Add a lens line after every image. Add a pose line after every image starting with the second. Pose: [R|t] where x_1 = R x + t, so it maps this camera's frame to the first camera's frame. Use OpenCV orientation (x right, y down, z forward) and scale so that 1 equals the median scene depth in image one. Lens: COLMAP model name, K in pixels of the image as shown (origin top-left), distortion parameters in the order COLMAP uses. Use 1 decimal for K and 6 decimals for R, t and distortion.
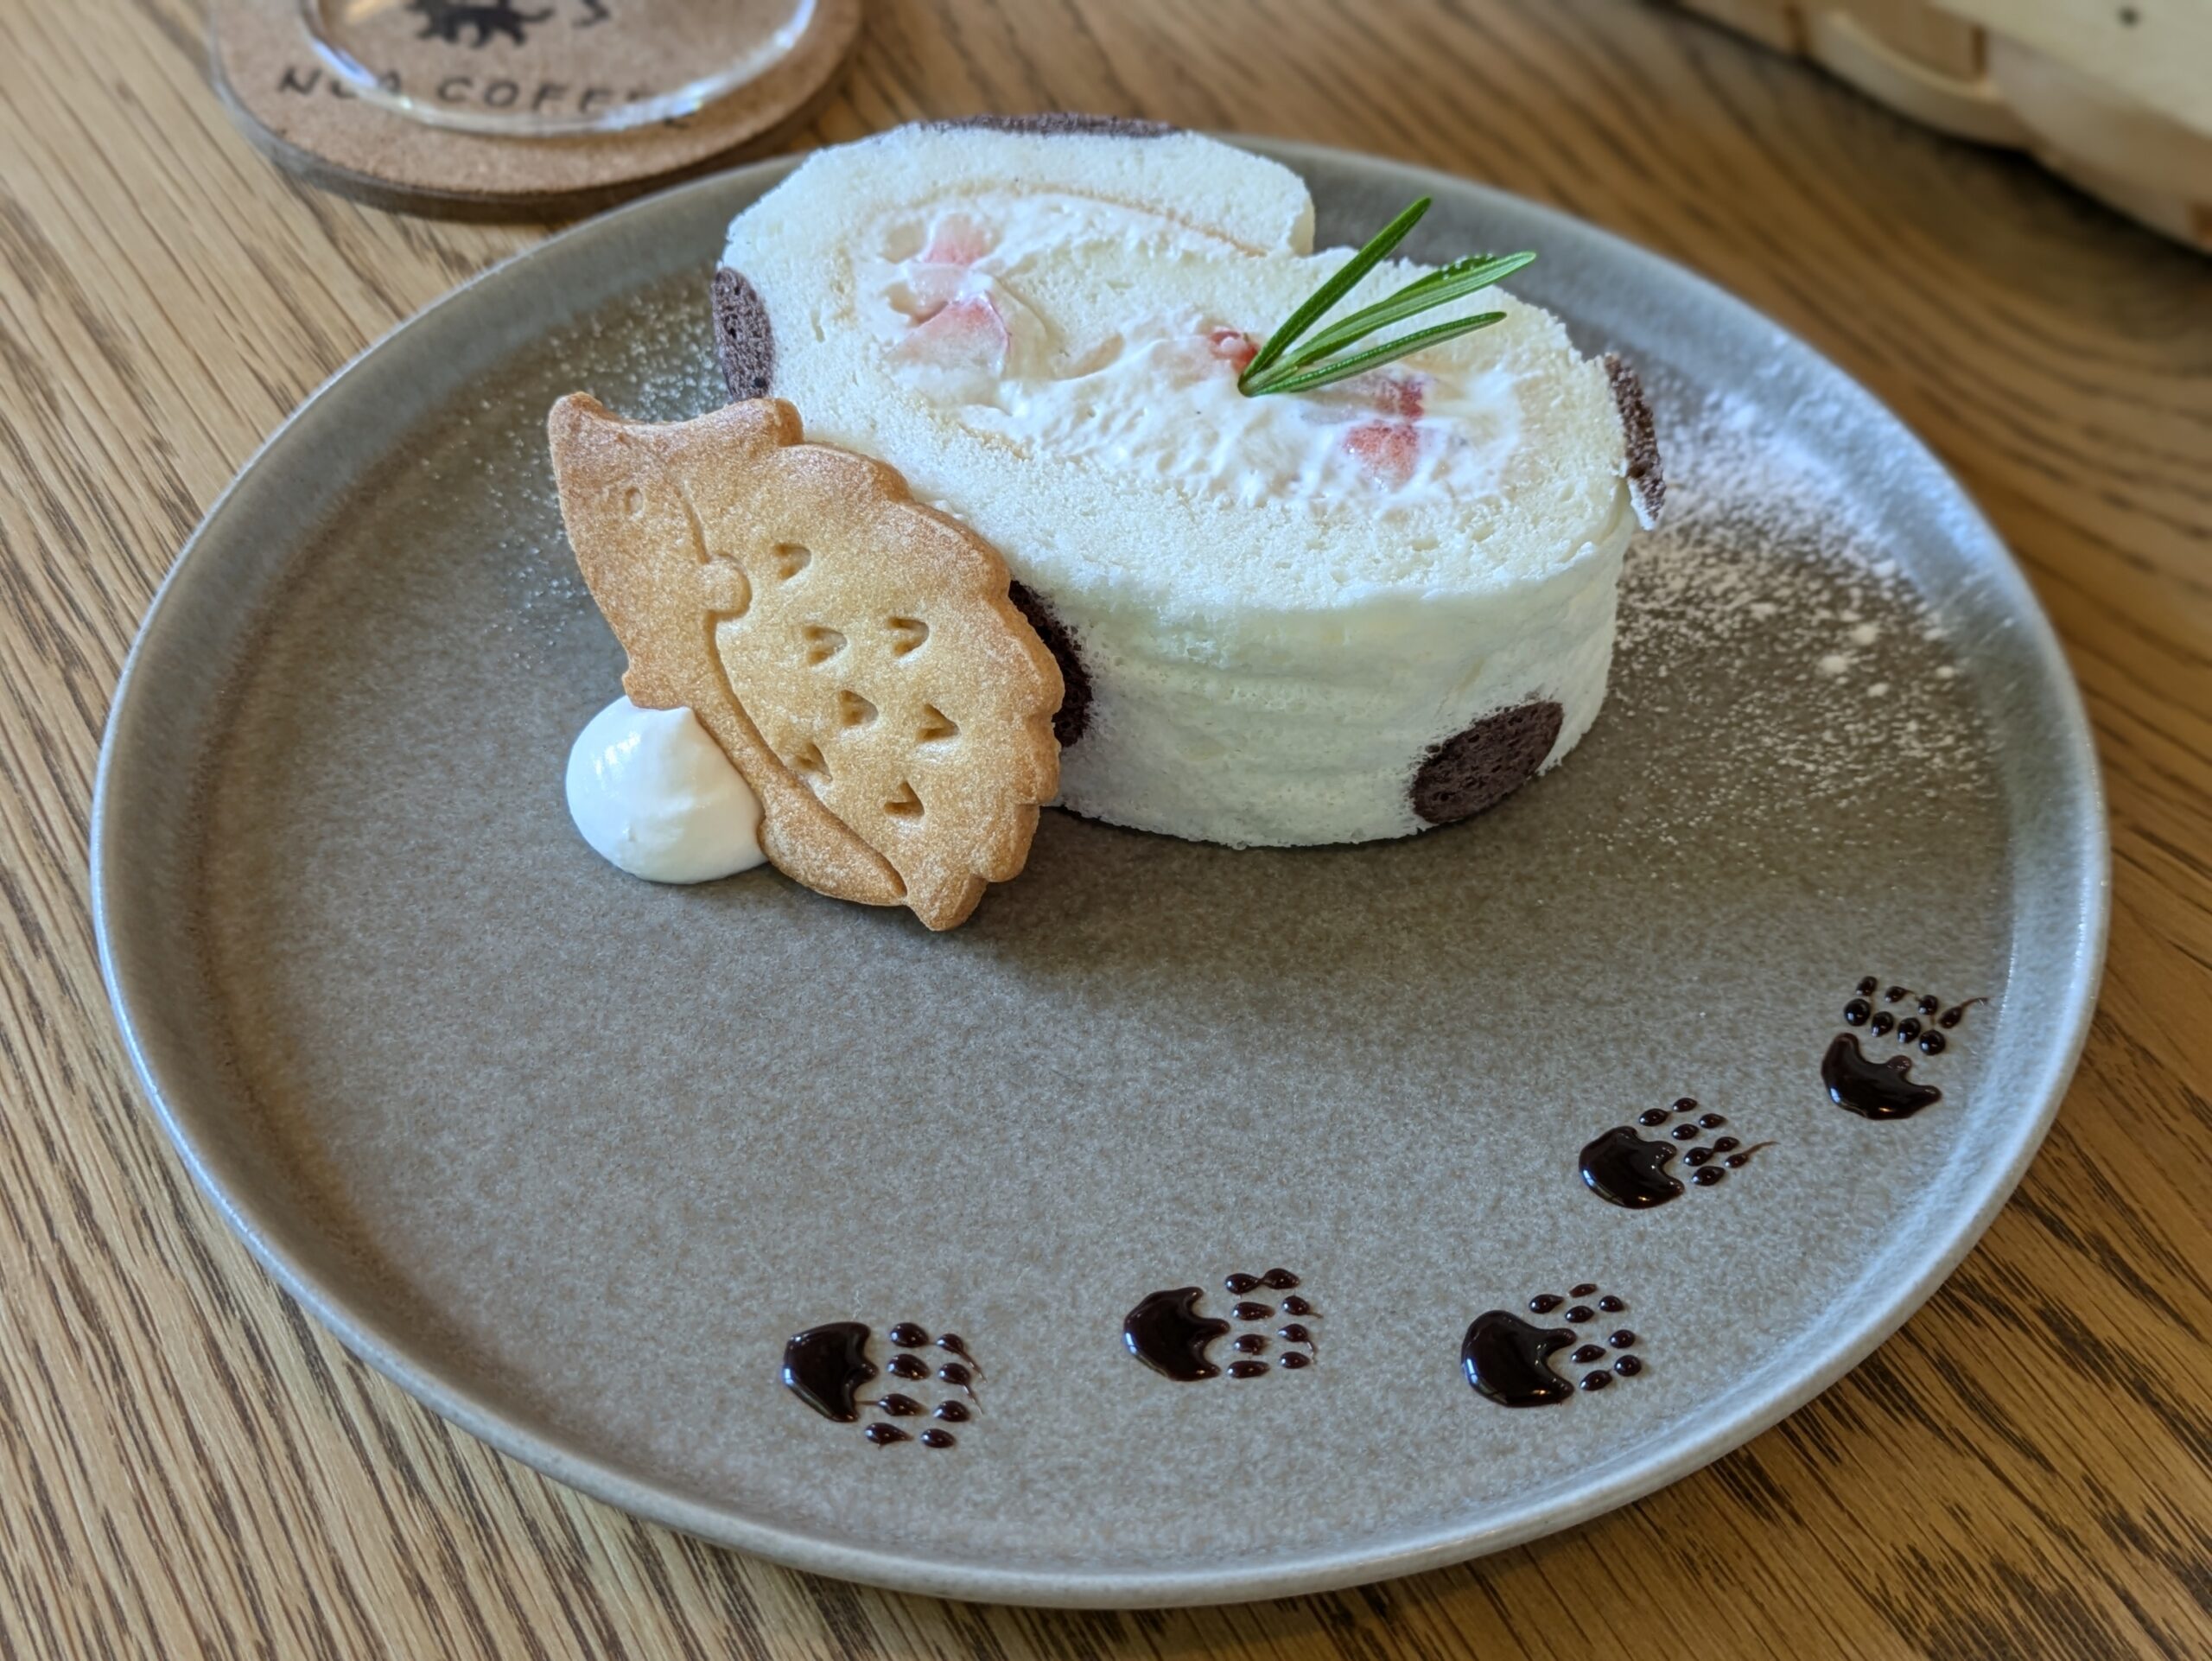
lens RADIAL K [[2902.4, 0, 1083.8], [0, 2902.4, 838.1], [0, 0, 1]] dist [0.023150, 0.000000]
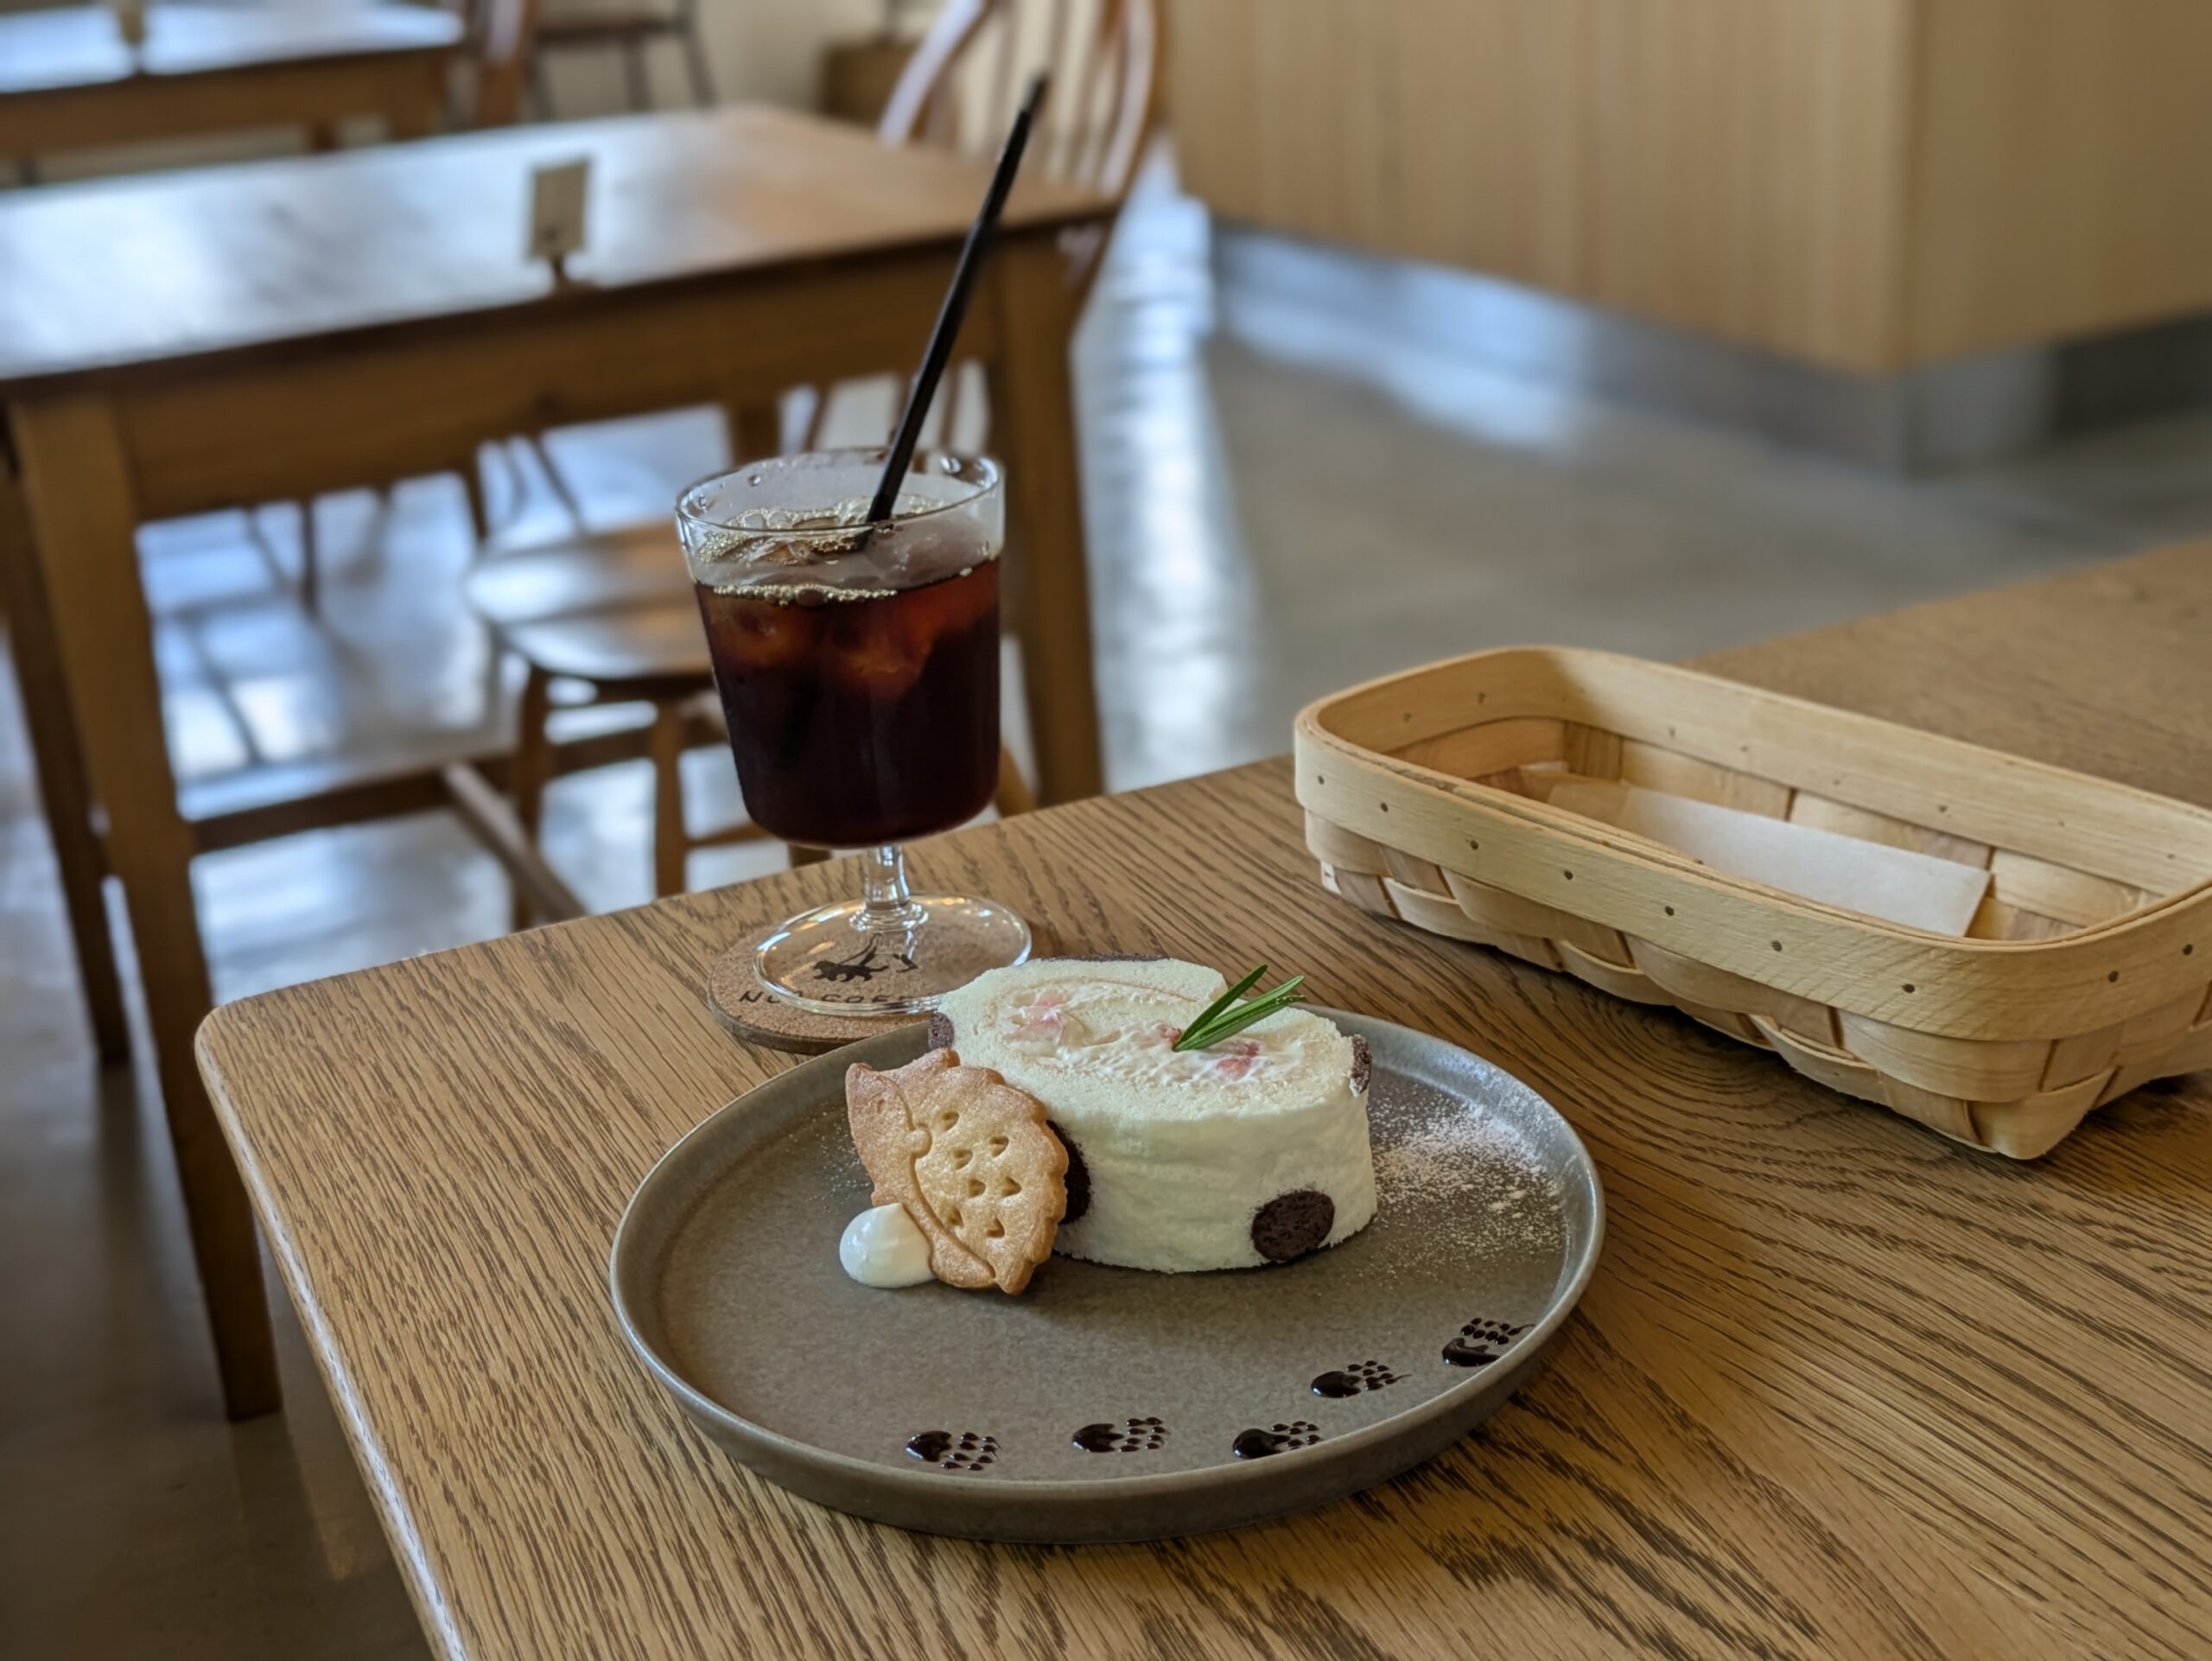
lens RADIAL K [[2902.4, 0, 1109.2], [0, 2902.4, 831.6], [0, 0, 1]] dist [0.023150, 0.000000]
pose [[0.989324, -0.026299, -0.143342, 0.312103], [-0.040633, 0.894802, -0.444610, 0.631920], [0.139956, 0.445687, 0.884181, -0.908288]]
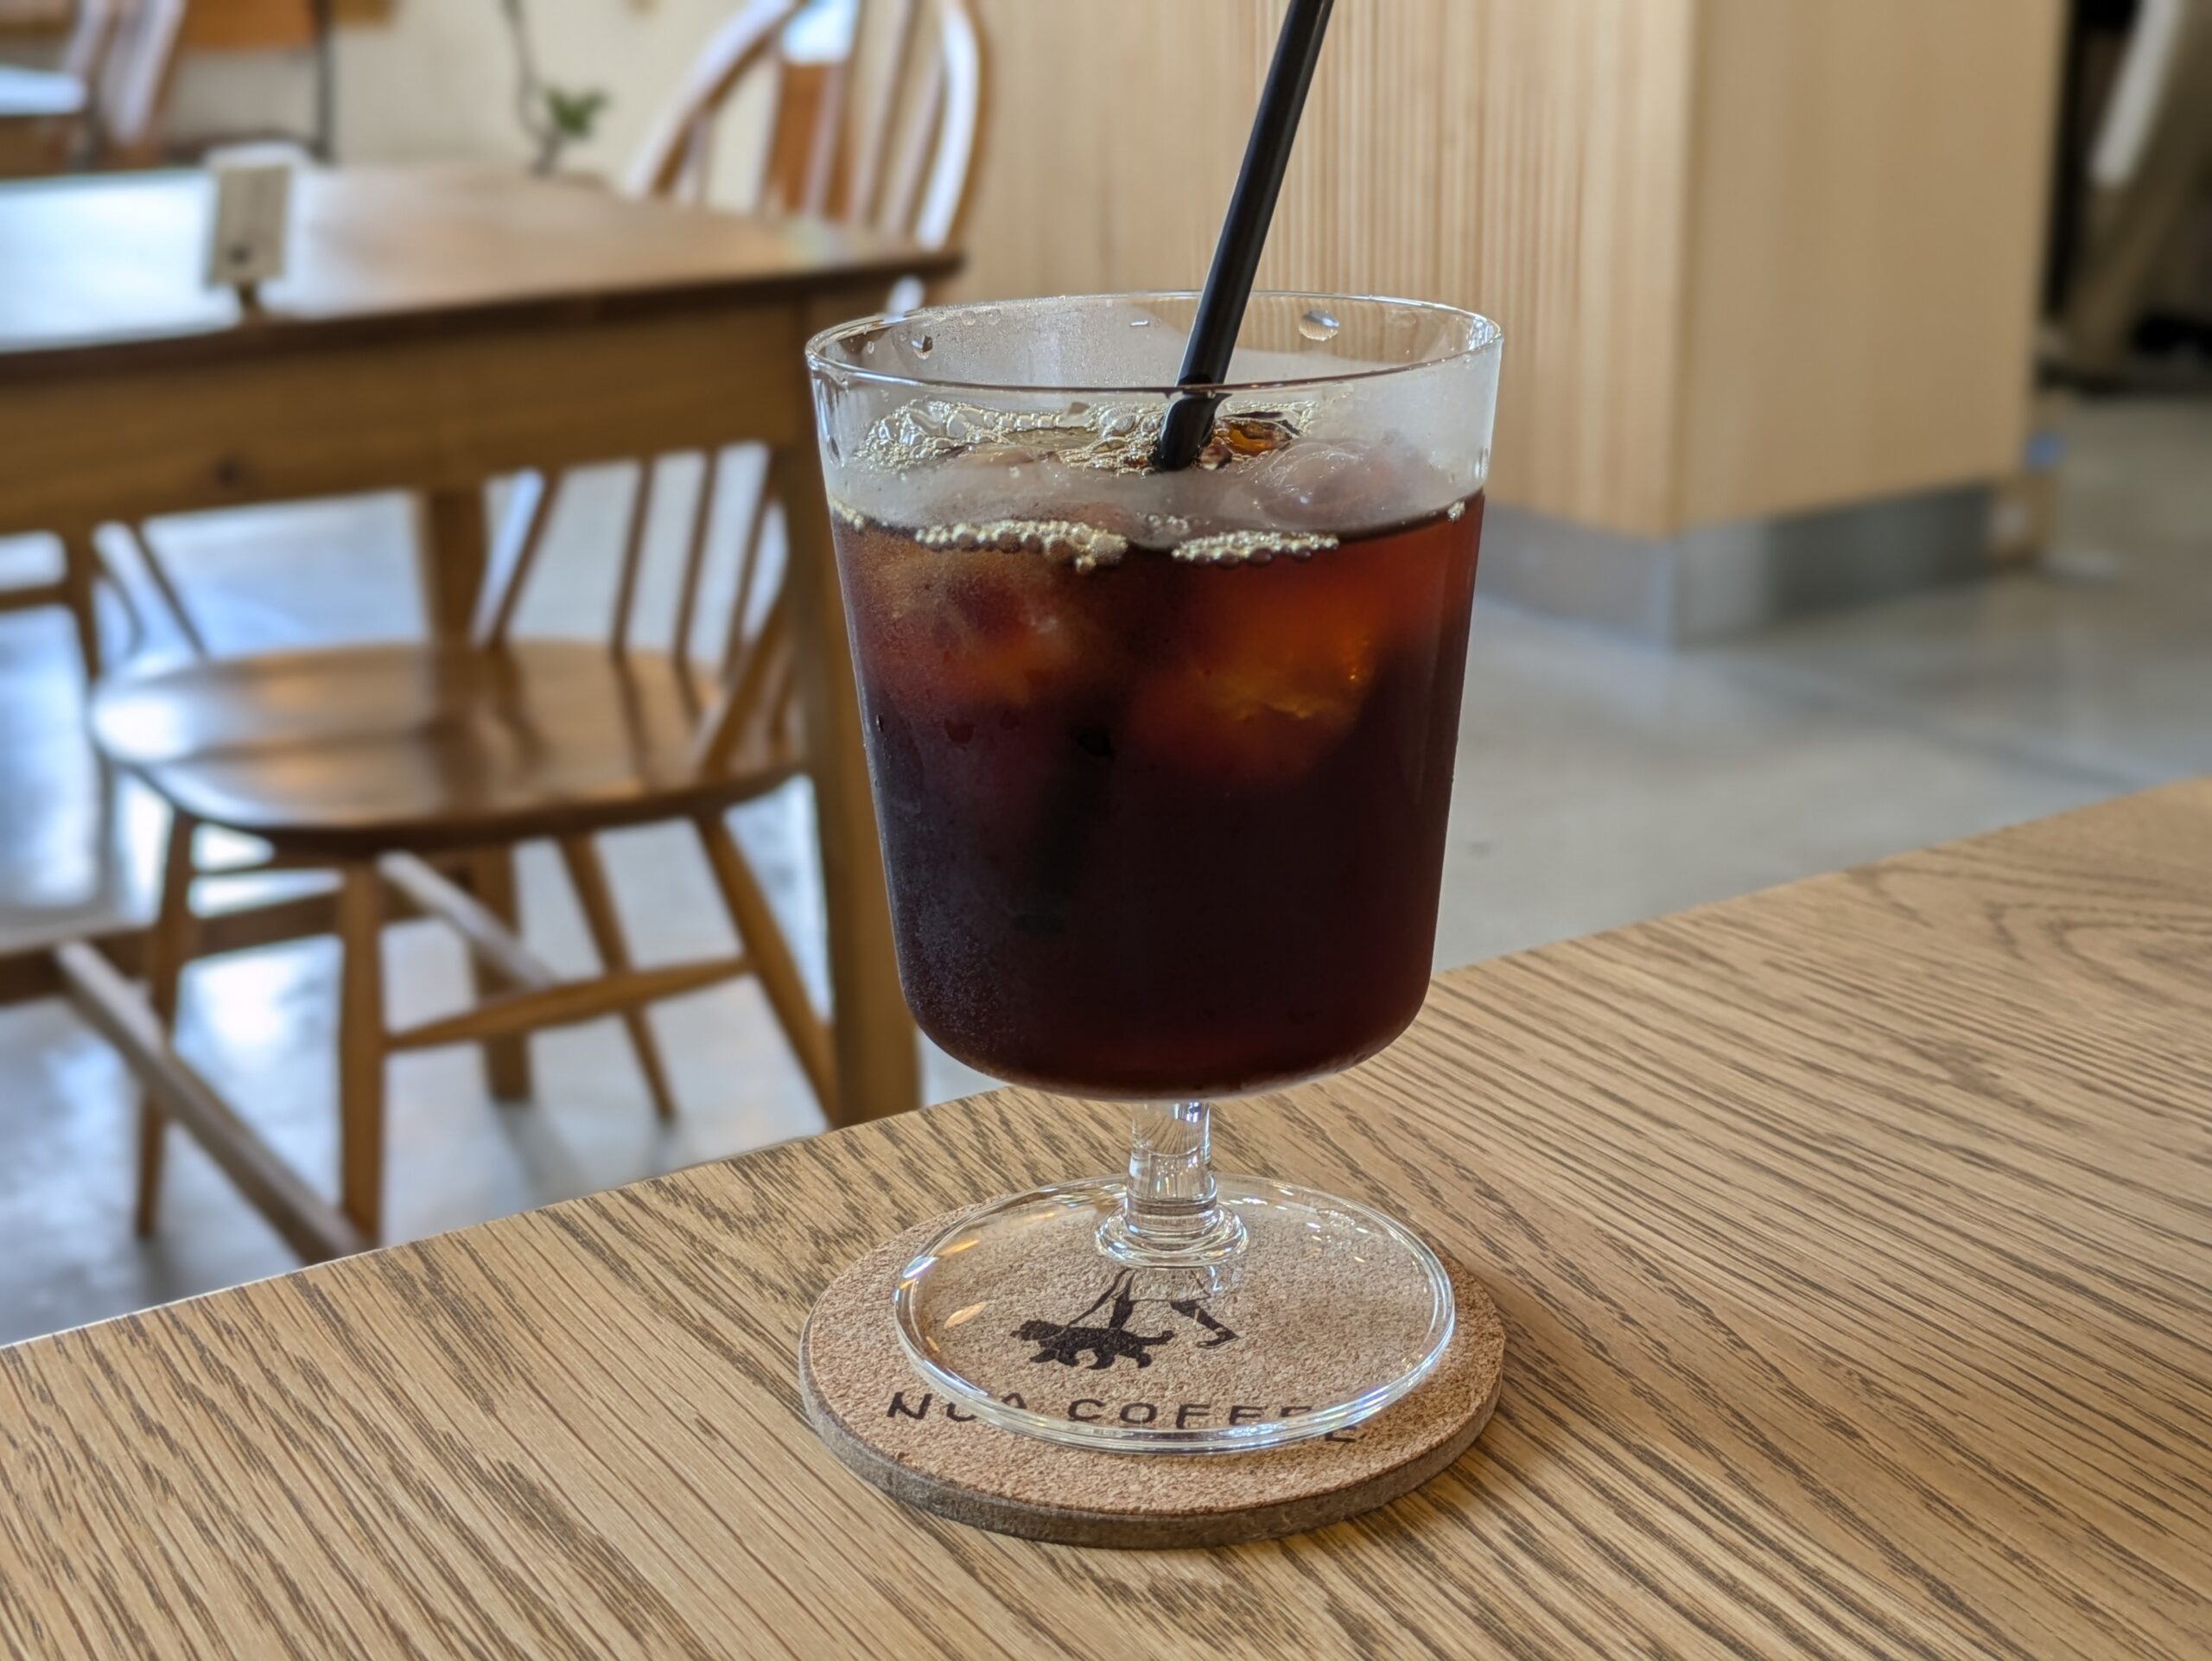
lens RADIAL K [[2902.4, 0, 1090.2], [0, 2902.4, 833.9], [0, 0, 1]] dist [0.023150, 0.000000]
pose [[0.999653, -0.023507, -0.011847, -0.268012], [0.014372, 0.864433, -0.502543, 0.053742], [0.022054, 0.502198, 0.864471, 0.179557]]
